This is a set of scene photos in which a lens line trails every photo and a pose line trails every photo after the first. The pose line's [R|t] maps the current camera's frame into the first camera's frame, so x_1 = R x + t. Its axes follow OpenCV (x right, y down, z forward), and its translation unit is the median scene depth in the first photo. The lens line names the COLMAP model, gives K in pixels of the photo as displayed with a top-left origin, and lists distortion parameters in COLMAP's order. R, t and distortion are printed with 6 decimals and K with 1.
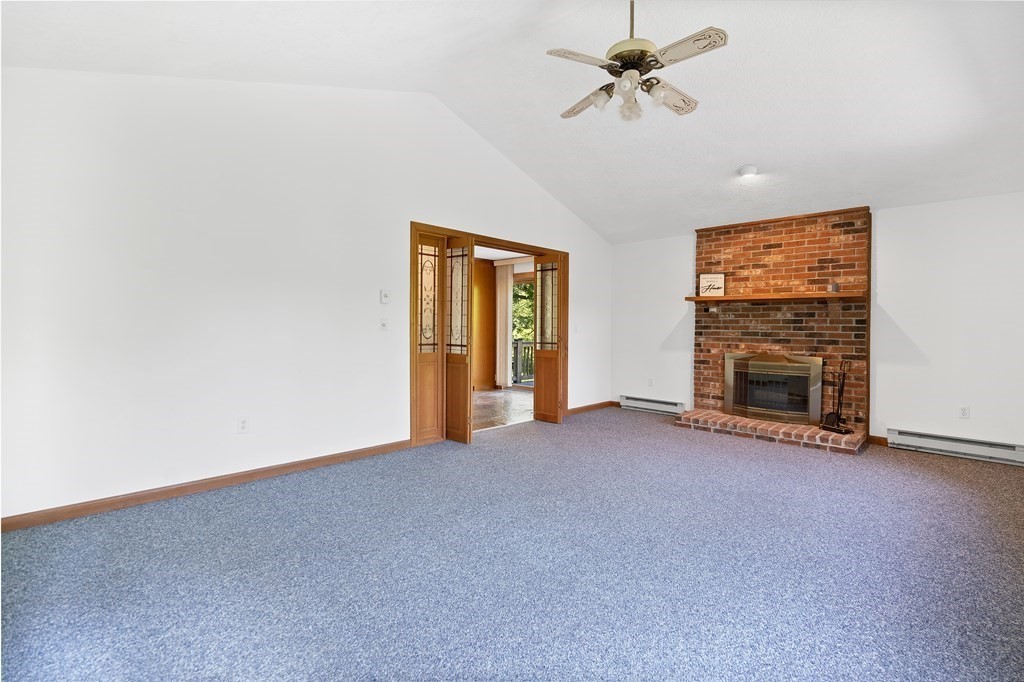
lens RADIAL K [[465.3, 0, 510.6], [0, 465.3, 331.3], [0, 0, 1]] dist [0.002436, 0.006430]
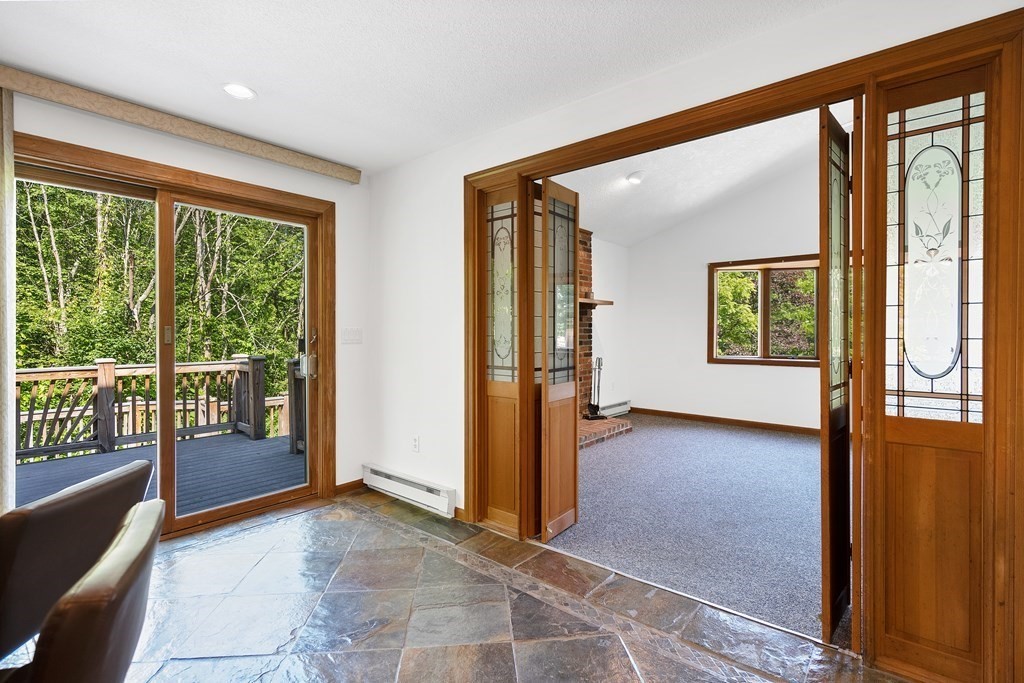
lens RADIAL K [[478.5, 0, 510.4], [0, 478.5, 338.3], [0, 0, 1]] dist [0.003417, 0.000787]
pose [[-0.069178, -0.026393, 0.997255, -0.443134], [0.013299, 0.999537, 0.027376, -0.021720], [-0.997516, 0.015157, -0.068795, 1.181559]]
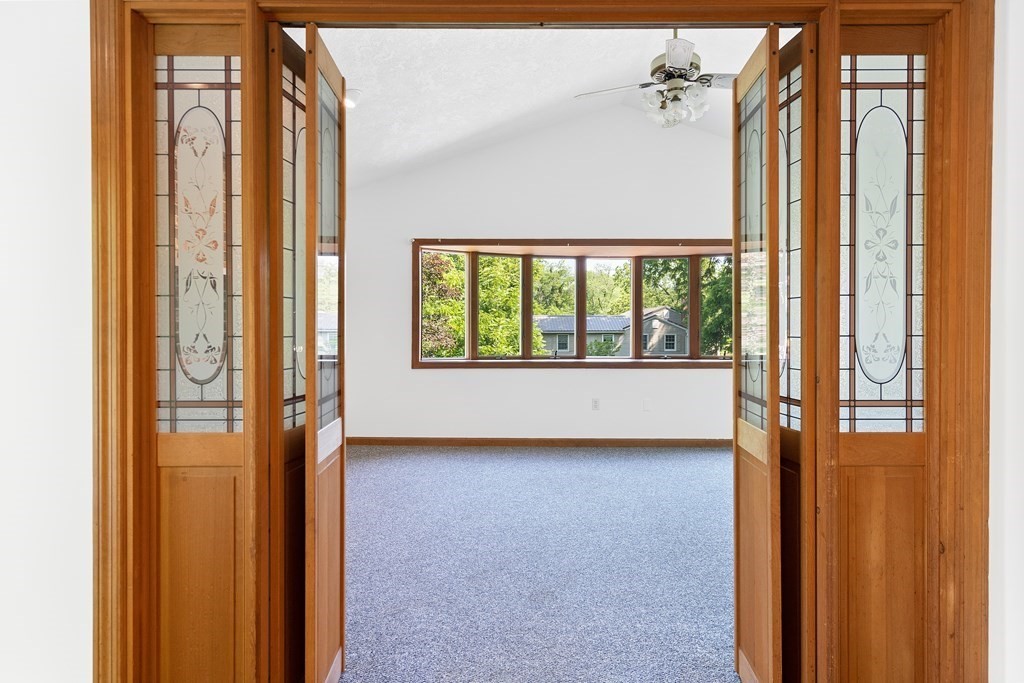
lens RADIAL K [[593.5, 0, 521.1], [0, 593.5, 328.1], [0, 0, 1]] dist [0.014599, 0.000821]
pose [[-0.697265, -0.013173, 0.716692, -0.249398], [0.000804, 0.999816, 0.019160, -0.019997], [-0.716813, 0.013936, -0.697126, 1.252652]]
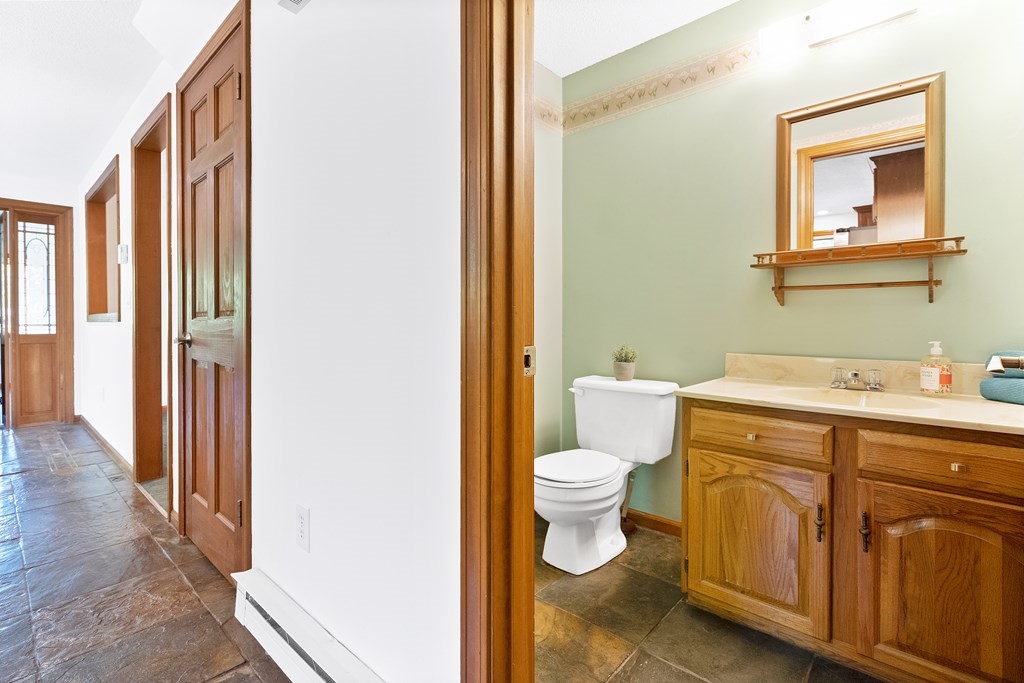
lens RADIAL K [[467.4, 0, 512.6], [0, 467.4, 324.1], [0, 0, 1]] dist [0.001007, 0.000238]
pose [[-0.999322, -0.012798, -0.034531, -0.997635], [-0.013420, 0.999751, 0.017830, -0.002314], [0.034294, 0.018282, -0.999245, 1.780368]]
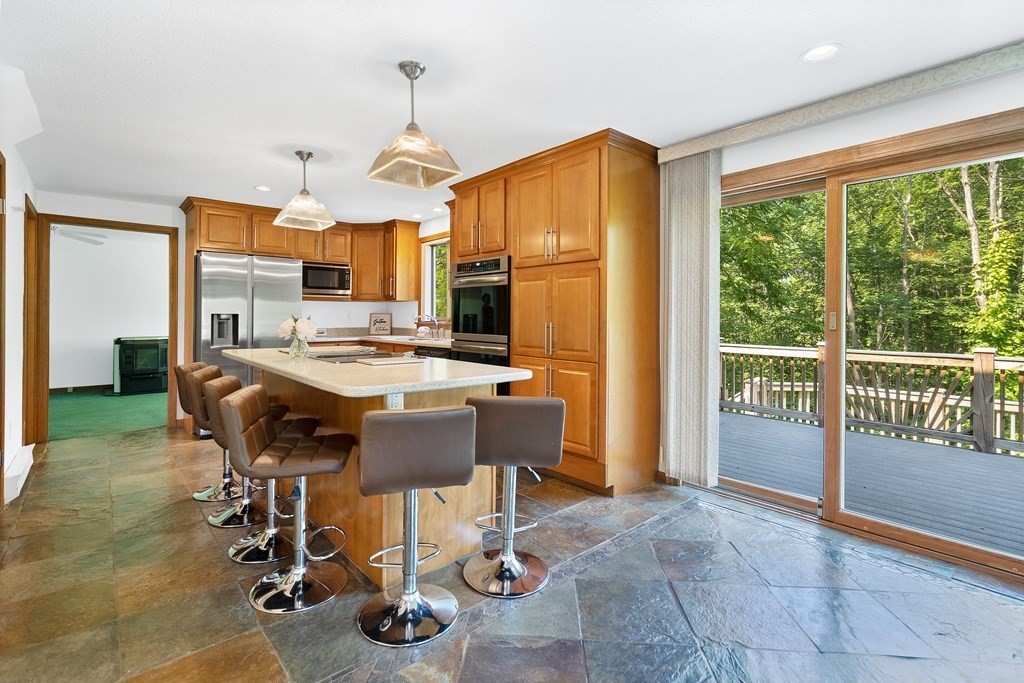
lens RADIAL K [[474.0, 0, 508.5], [0, 474.0, 316.4], [0, 0, 1]] dist [0.000866, 0.000046]
pose [[0.996010, -0.006541, -0.088999, -0.202466], [0.005327, 0.999890, -0.013877, -0.015572], [0.089080, 0.013347, 0.995935, 0.978947]]
